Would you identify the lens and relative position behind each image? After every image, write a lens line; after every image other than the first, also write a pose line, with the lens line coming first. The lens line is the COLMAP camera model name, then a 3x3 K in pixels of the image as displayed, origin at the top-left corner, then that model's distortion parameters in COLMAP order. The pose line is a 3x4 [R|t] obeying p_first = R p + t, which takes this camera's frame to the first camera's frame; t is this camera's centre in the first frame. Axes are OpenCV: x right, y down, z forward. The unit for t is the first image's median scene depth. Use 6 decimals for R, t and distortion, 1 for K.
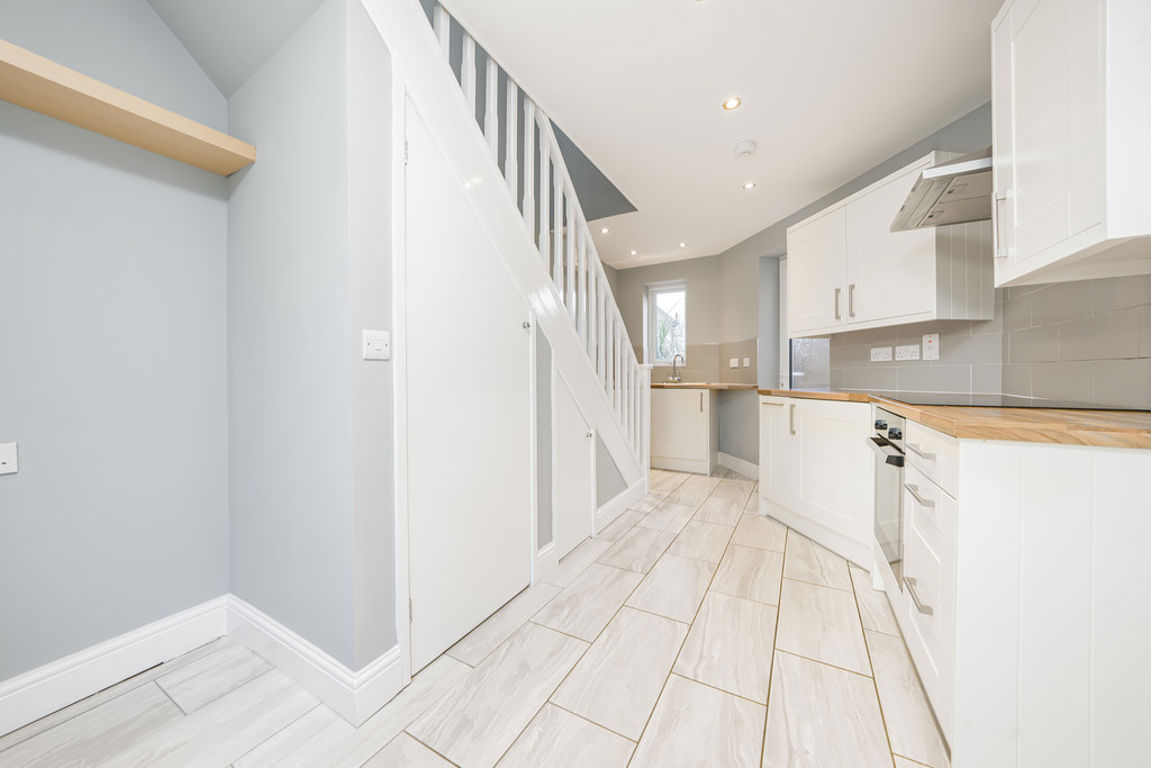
lens RADIAL K [[404.2, 0, 574.2], [0, 404.2, 373.4], [0, 0, 1]] dist [-0.020620, 0.000109]
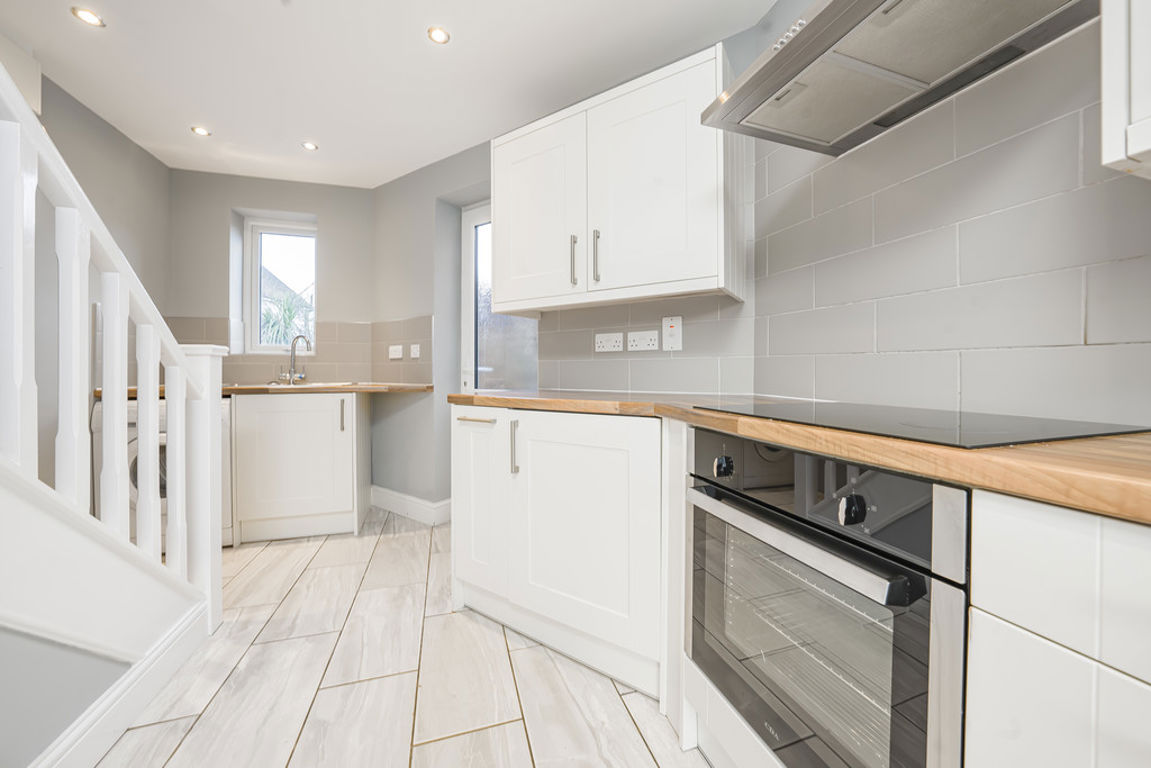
lens RADIAL K [[404.2, 0, 574.2], [0, 404.2, 373.4], [0, 0, 1]] dist [-0.020620, 0.000109]
pose [[0.678012, -0.002831, 0.735046, 0.132679], [-0.004776, 0.999955, 0.008257, 0.002960], [-0.735035, -0.009109, 0.677967, 0.409014]]
